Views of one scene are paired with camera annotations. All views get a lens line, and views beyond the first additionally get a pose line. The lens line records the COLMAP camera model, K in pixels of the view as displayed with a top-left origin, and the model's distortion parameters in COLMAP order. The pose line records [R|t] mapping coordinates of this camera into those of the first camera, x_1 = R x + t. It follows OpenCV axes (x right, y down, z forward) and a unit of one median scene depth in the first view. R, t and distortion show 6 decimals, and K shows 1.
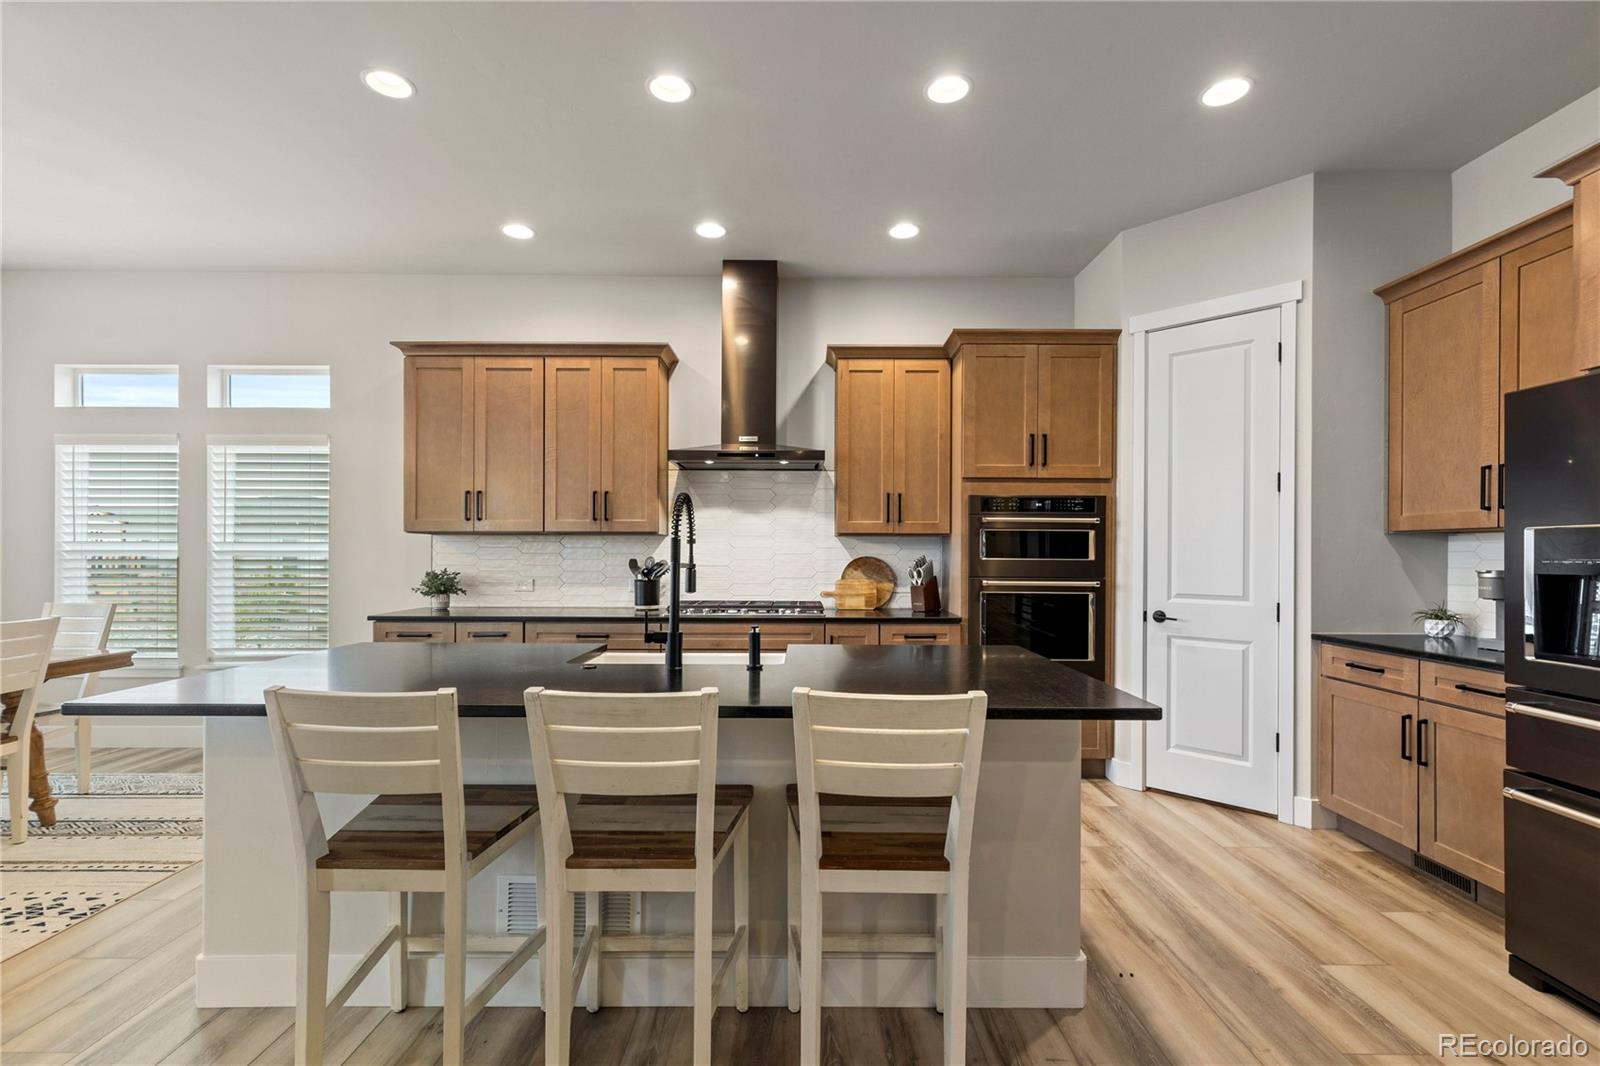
lens RADIAL K [[724.2, 0, 800.4], [0, 724.2, 554.7], [0, 0, 1]] dist [0.004776, -0.001379]
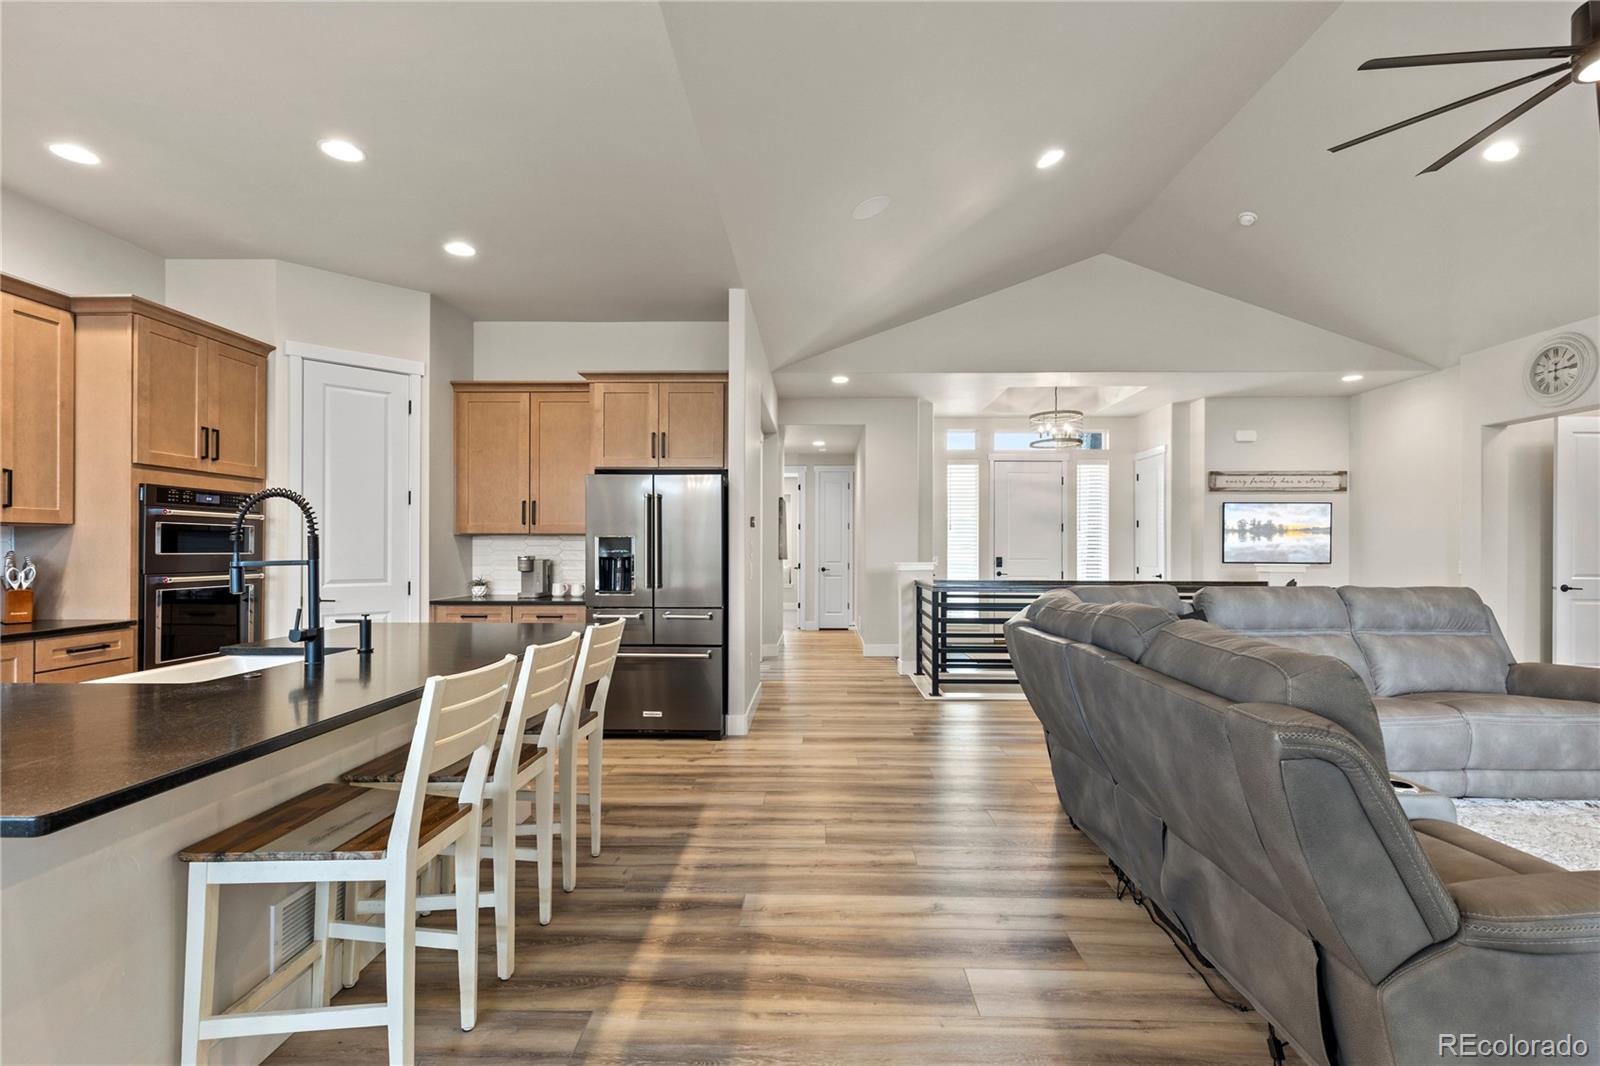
lens RADIAL K [[724.2, 0, 808.6], [0, 724.2, 545.7], [0, 0, 1]] dist [0.004776, -0.001379]
pose [[0.023042, -0.000817, 0.999734, -0.650039], [-0.001628, 0.999998, 0.000855, -0.006702], [-0.999733, -0.001648, 0.023040, 0.152417]]
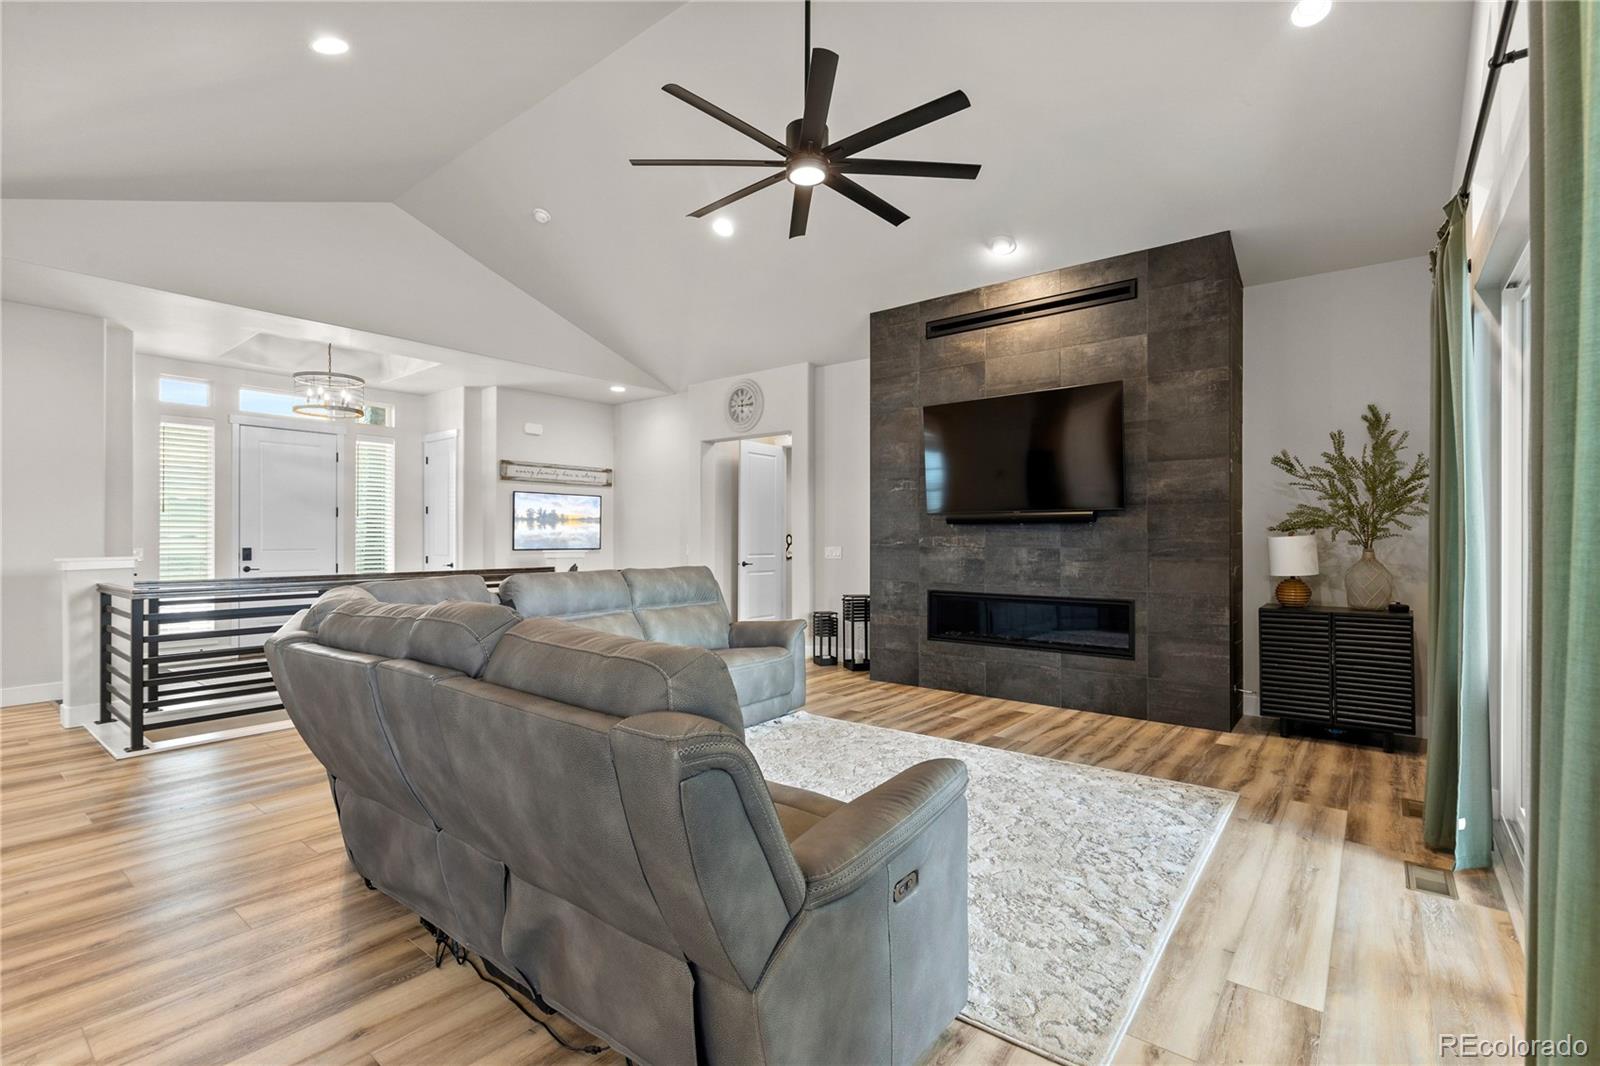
lens RADIAL K [[724.2, 0, 798.2], [0, 724.2, 533.7], [0, 0, 1]] dist [0.004776, -0.001379]
pose [[-0.775600, -0.000467, 0.631225, -0.533173], [-0.002097, 0.999996, -0.001837, -0.004108], [-0.631222, -0.002748, -0.775598, 0.133767]]
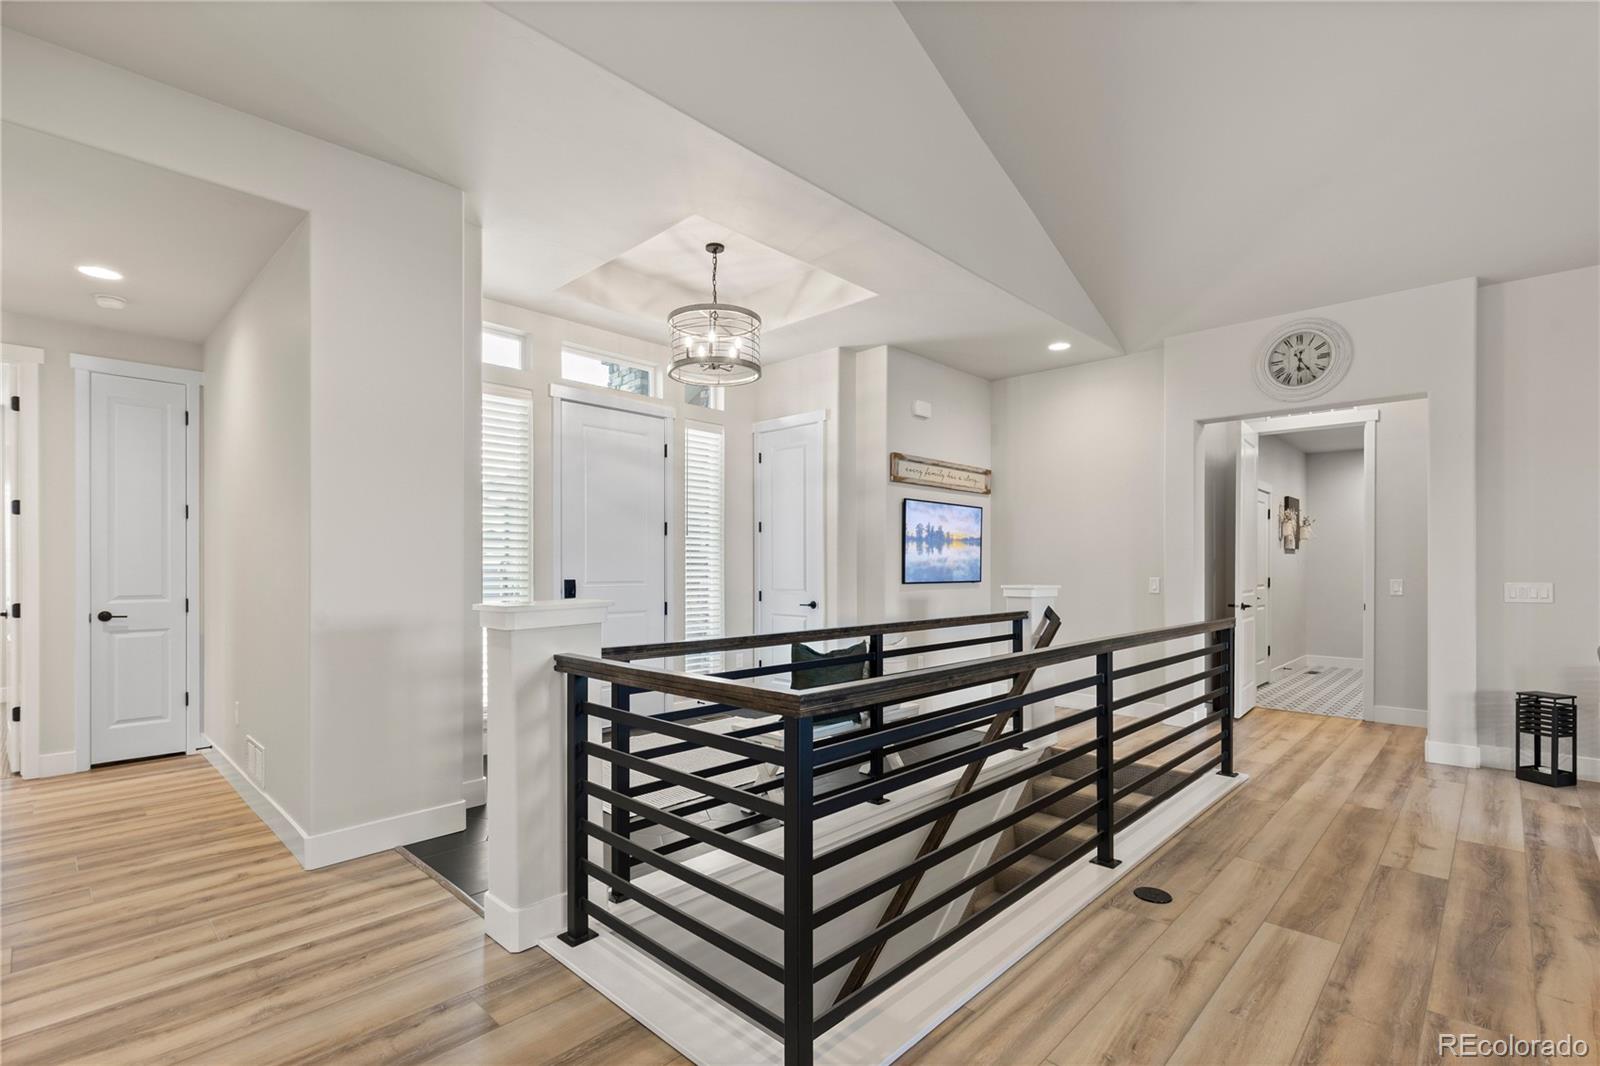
lens RADIAL K [[724.2, 0, 797.3], [0, 724.2, 577.4], [0, 0, 1]] dist [0.004776, -0.001379]
pose [[-0.715001, -0.017681, 0.698899, 0.595168], [-0.004555, 0.999777, 0.020634, 0.000354], [-0.699108, 0.011570, -0.714922, 0.219340]]
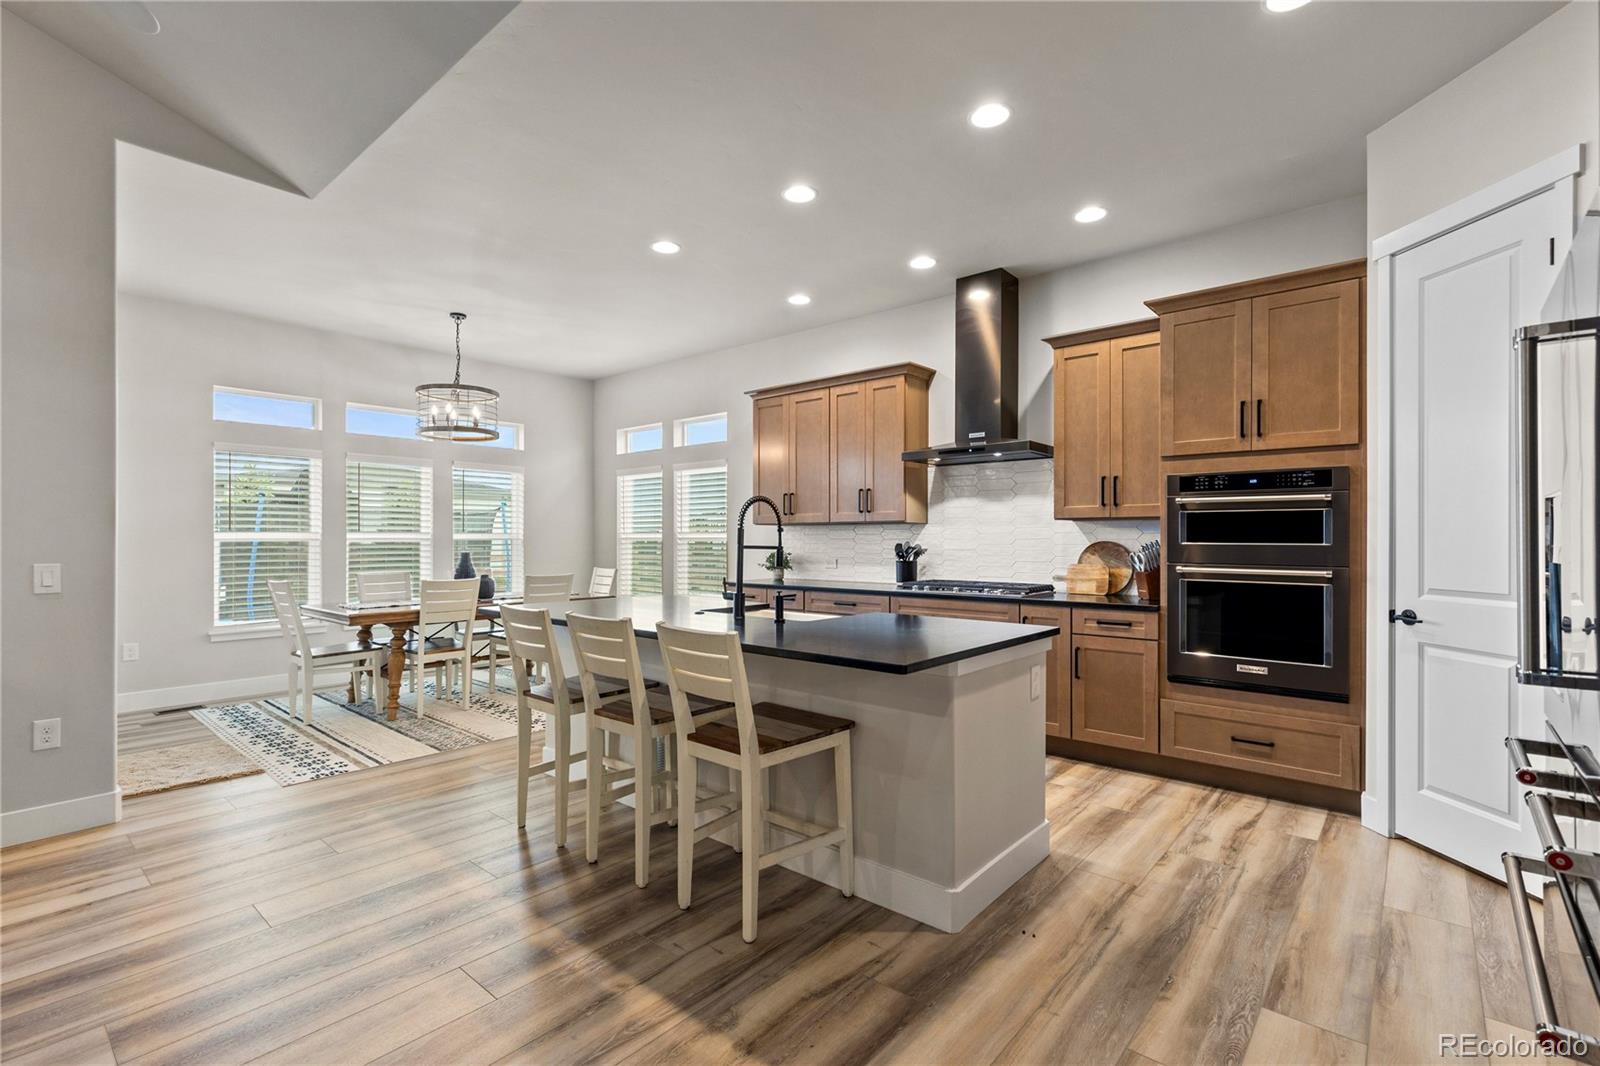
lens RADIAL K [[724.2, 0, 804.1], [0, 724.2, 535.7], [0, 0, 1]] dist [0.004776, -0.001379]
pose [[0.758957, -0.006681, -0.651107, 0.486364], [0.003344, 0.999974, -0.006362, 0.000299], [0.651133, 0.002651, 0.758959, -0.013681]]
